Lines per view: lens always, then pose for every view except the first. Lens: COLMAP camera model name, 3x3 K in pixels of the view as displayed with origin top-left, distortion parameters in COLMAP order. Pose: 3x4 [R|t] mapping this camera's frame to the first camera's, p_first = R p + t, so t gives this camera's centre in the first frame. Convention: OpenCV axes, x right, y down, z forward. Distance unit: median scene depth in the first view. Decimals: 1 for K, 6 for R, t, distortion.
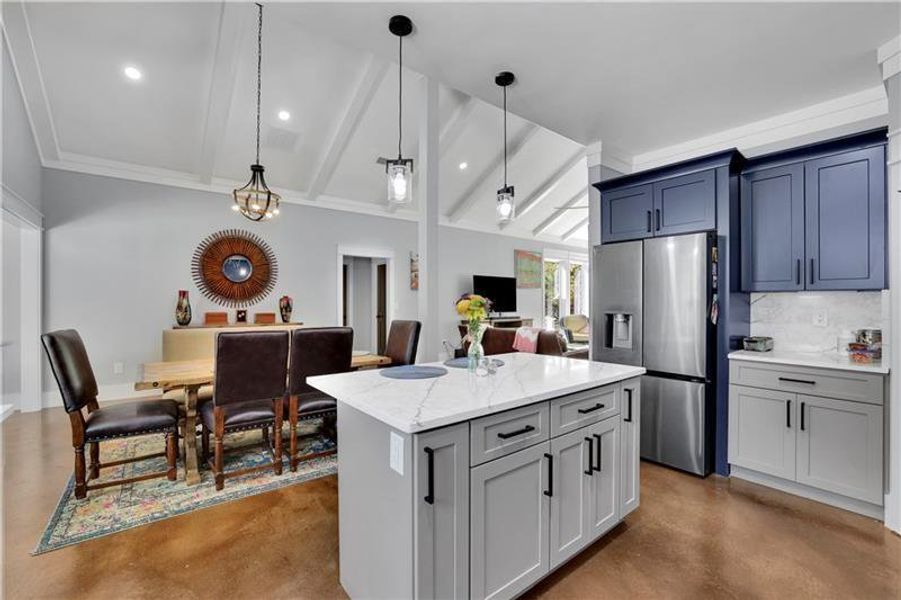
lens RADIAL K [[385.3, 0, 444.9], [0, 385.3, 297.6], [0, 0, 1]] dist [-0.034998, 0.000190]
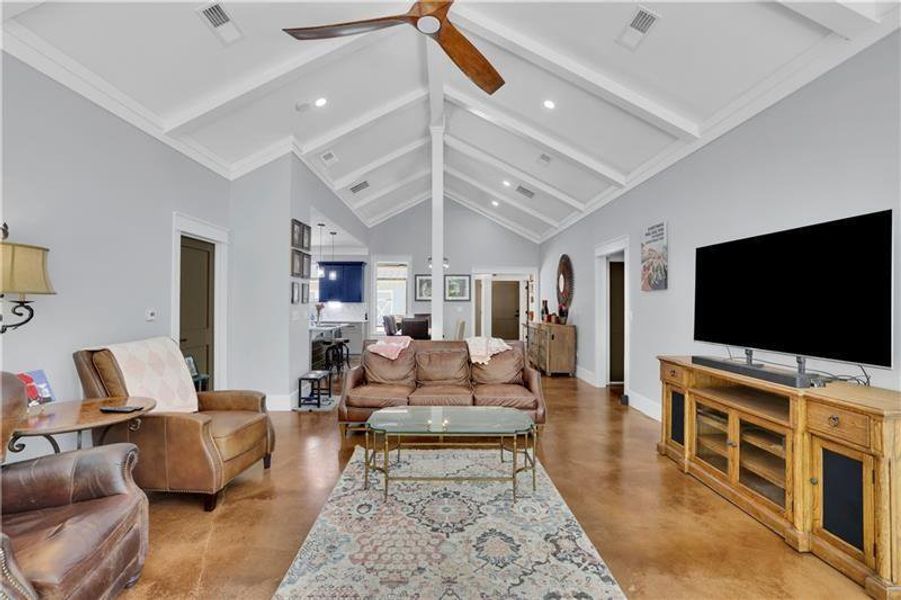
lens RADIAL K [[383.2, 0, 450.9], [0, 383.2, 292.4], [0, 0, 1]] dist [-0.056178, 0.019109]
pose [[-0.597595, -0.026929, -0.801346, 0.480484], [-0.003251, 0.999509, -0.031164, 0.002446], [0.801792, -0.016018, -0.597389, 0.895051]]
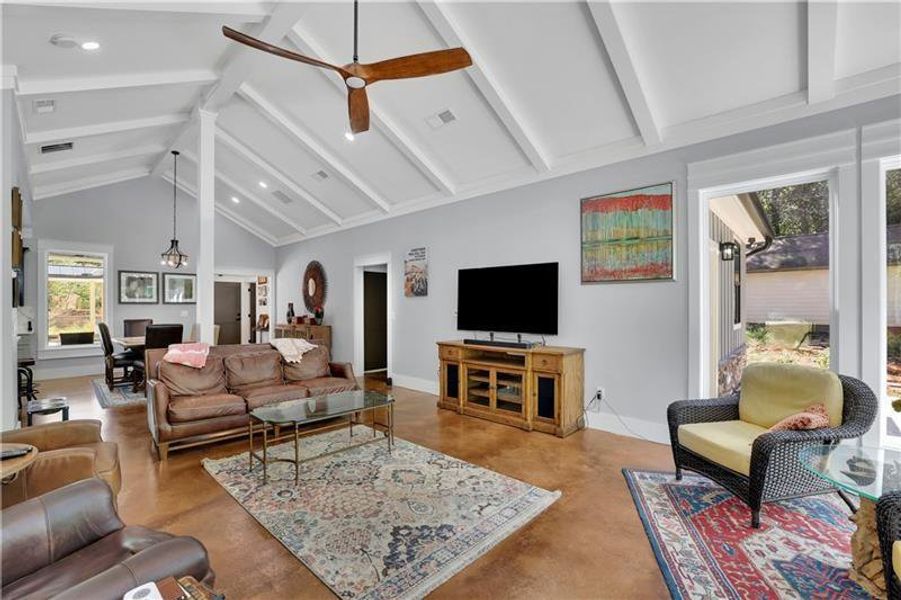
lens RADIAL K [[385.3, 0, 444.9], [0, 385.3, 297.6], [0, 0, 1]] dist [-0.034998, 0.000190]
pose [[0.142174, -0.024031, -0.989550, 0.606031], [0.004090, 0.999711, -0.023691, 0.002327], [0.989833, -0.000679, 0.142231, 0.771625]]
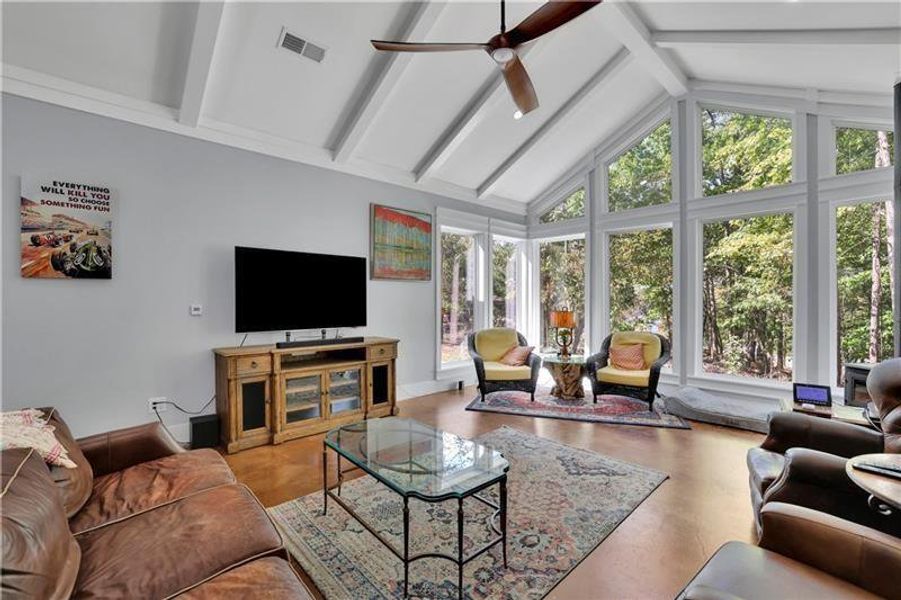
lens RADIAL K [[385.3, 0, 444.9], [0, 385.3, 297.6], [0, 0, 1]] dist [-0.034998, 0.000190]
pose [[0.997821, 0.000369, 0.065979, 0.245316], [-0.000390, 1.000000, 0.000302, 0.000177], [-0.065979, -0.000328, 0.997821, 0.480701]]
